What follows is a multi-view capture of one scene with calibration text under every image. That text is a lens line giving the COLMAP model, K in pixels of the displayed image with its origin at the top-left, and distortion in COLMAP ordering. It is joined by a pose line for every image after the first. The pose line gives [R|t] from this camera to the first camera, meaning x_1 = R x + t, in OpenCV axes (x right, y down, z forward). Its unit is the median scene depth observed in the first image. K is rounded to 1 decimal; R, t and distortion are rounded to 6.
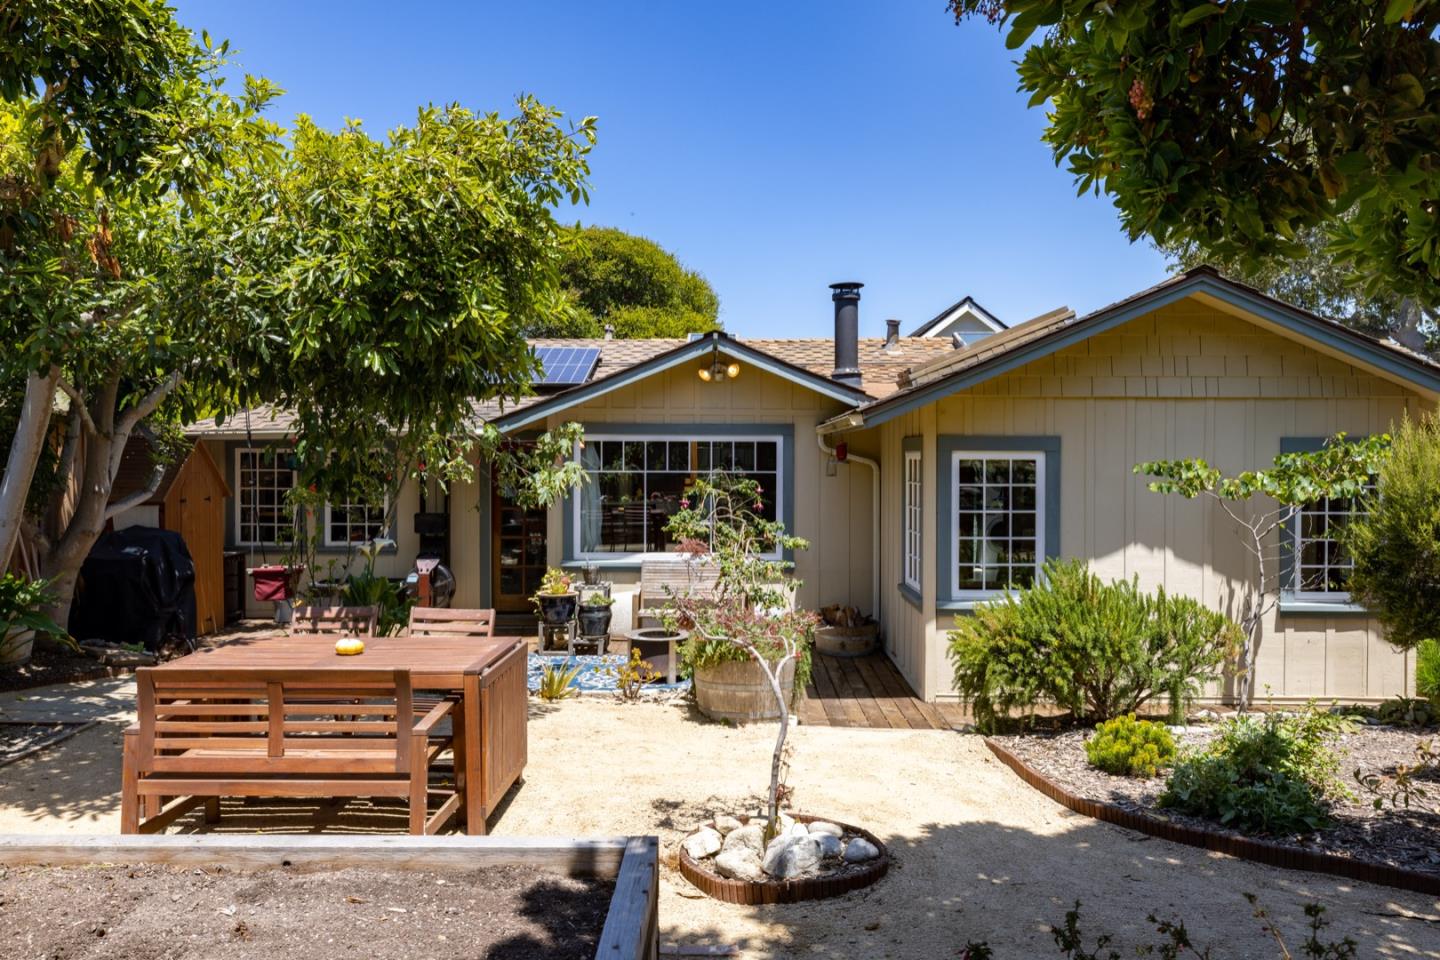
lens RADIAL K [[1037.6, 0, 728.3], [0, 1037.6, 480.0], [0, 0, 1]] dist [0.006327, 0.008992]
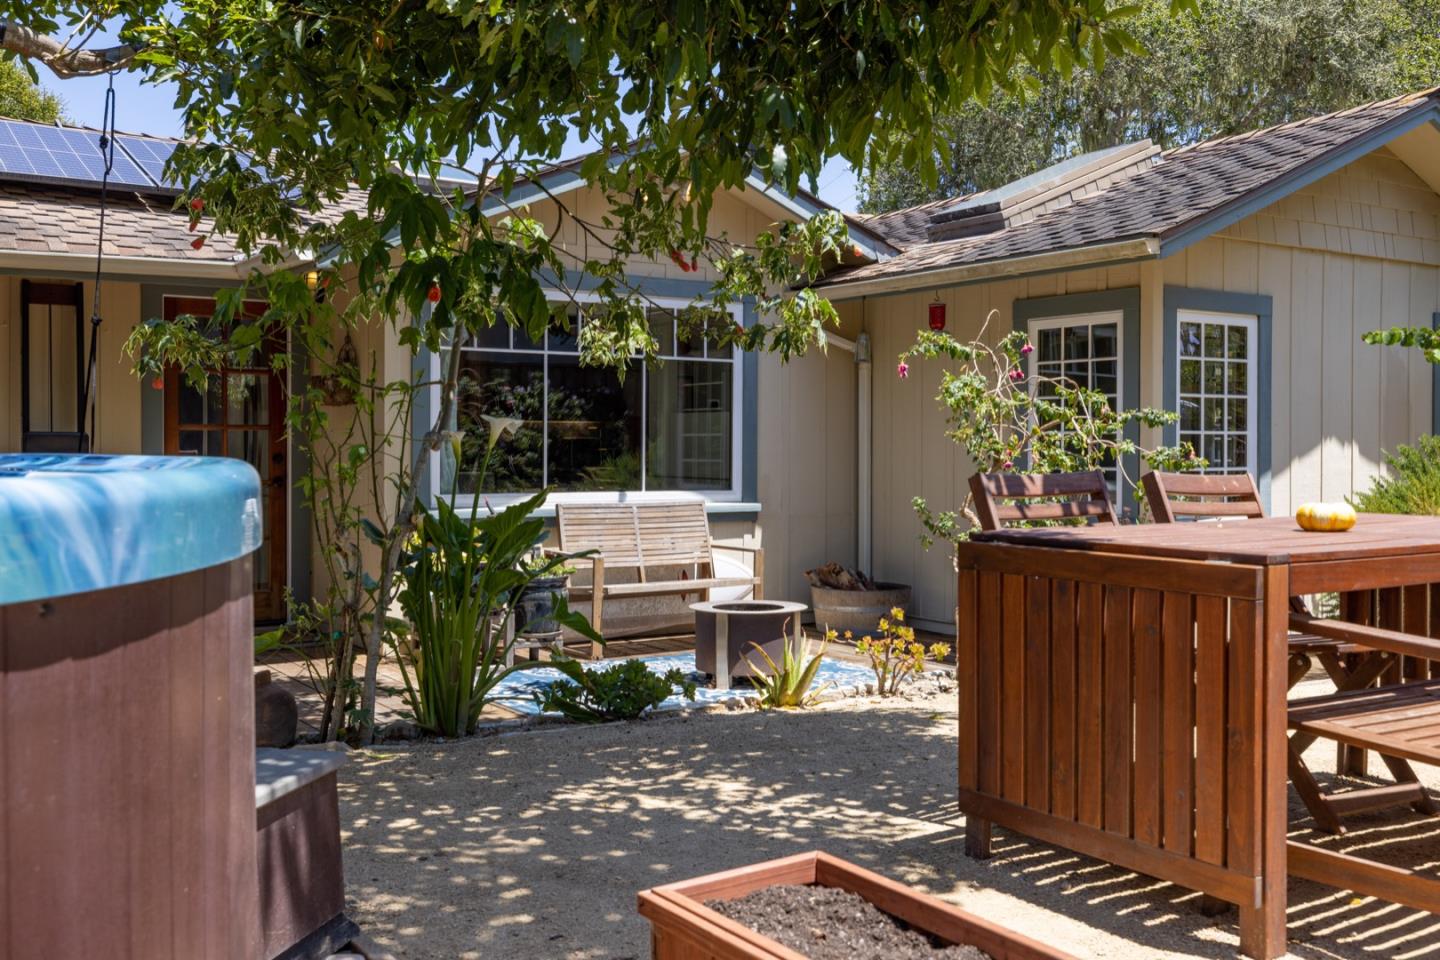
lens RADIAL K [[1446.5, 0, 722.0], [0, 1446.5, 480.7], [0, 0, 1]] dist [0.008751, 0.000000]
pose [[0.817912, -0.012615, 0.575205, -0.607759], [0.016151, 0.999869, -0.001038, 0.085491], [-0.575117, 0.010140, 0.818009, 0.370049]]
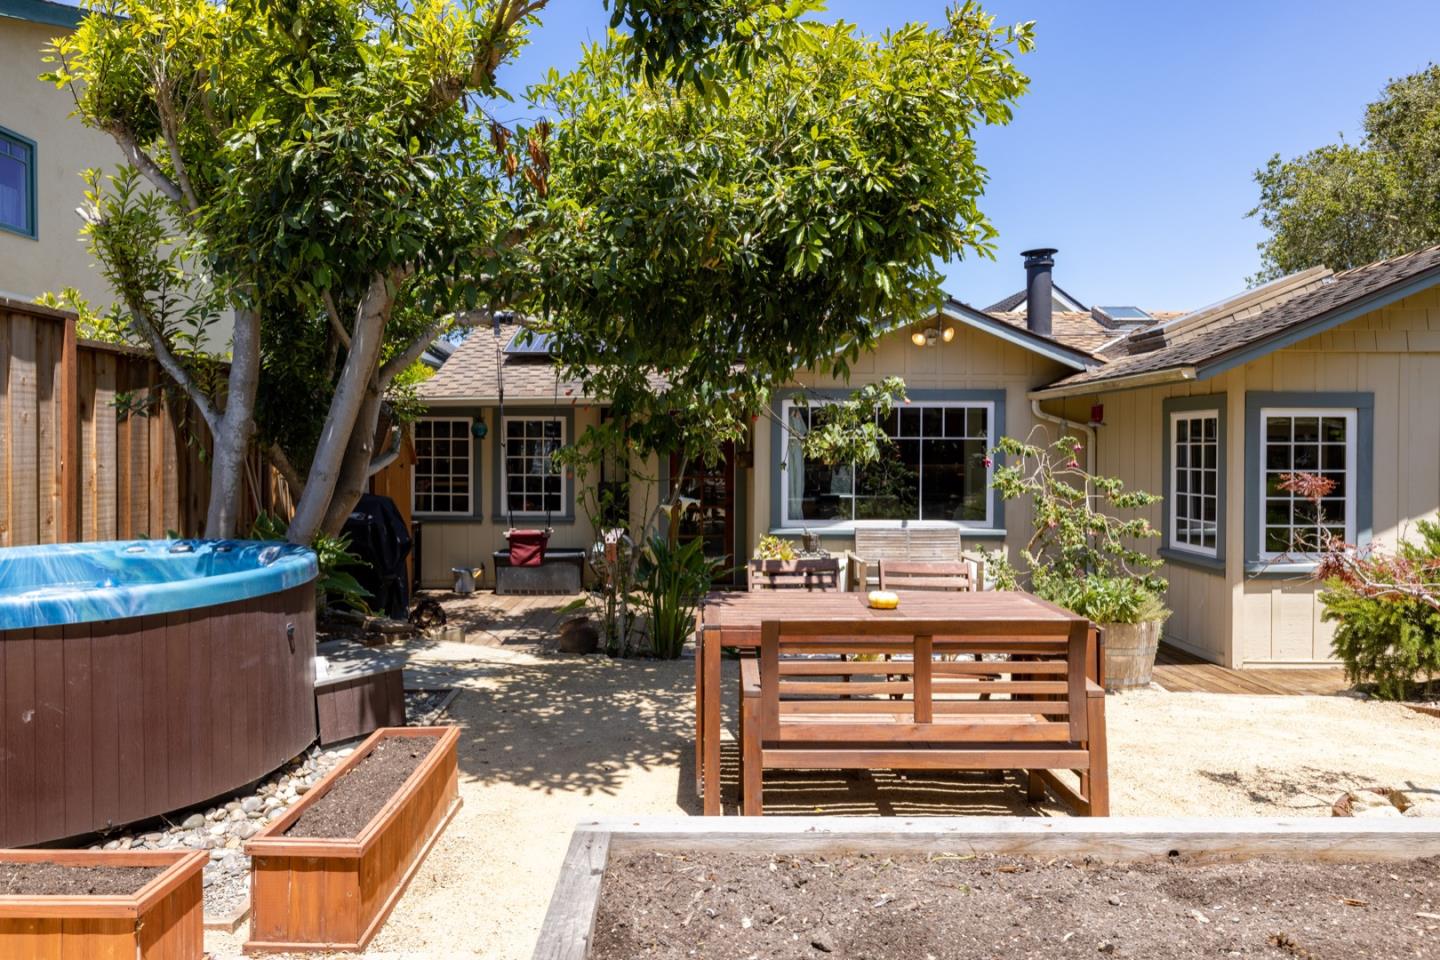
lens RADIAL K [[977.2, 0, 709.2], [0, 977.2, 466.4], [0, 0, 1]] dist [-0.000801, -0.002145]
pose [[0.999929, -0.000195, 0.011942, -0.307020], [0.000225, 0.999997, -0.002562, 0.028554], [-0.011942, 0.002564, 0.999925, 0.098968]]
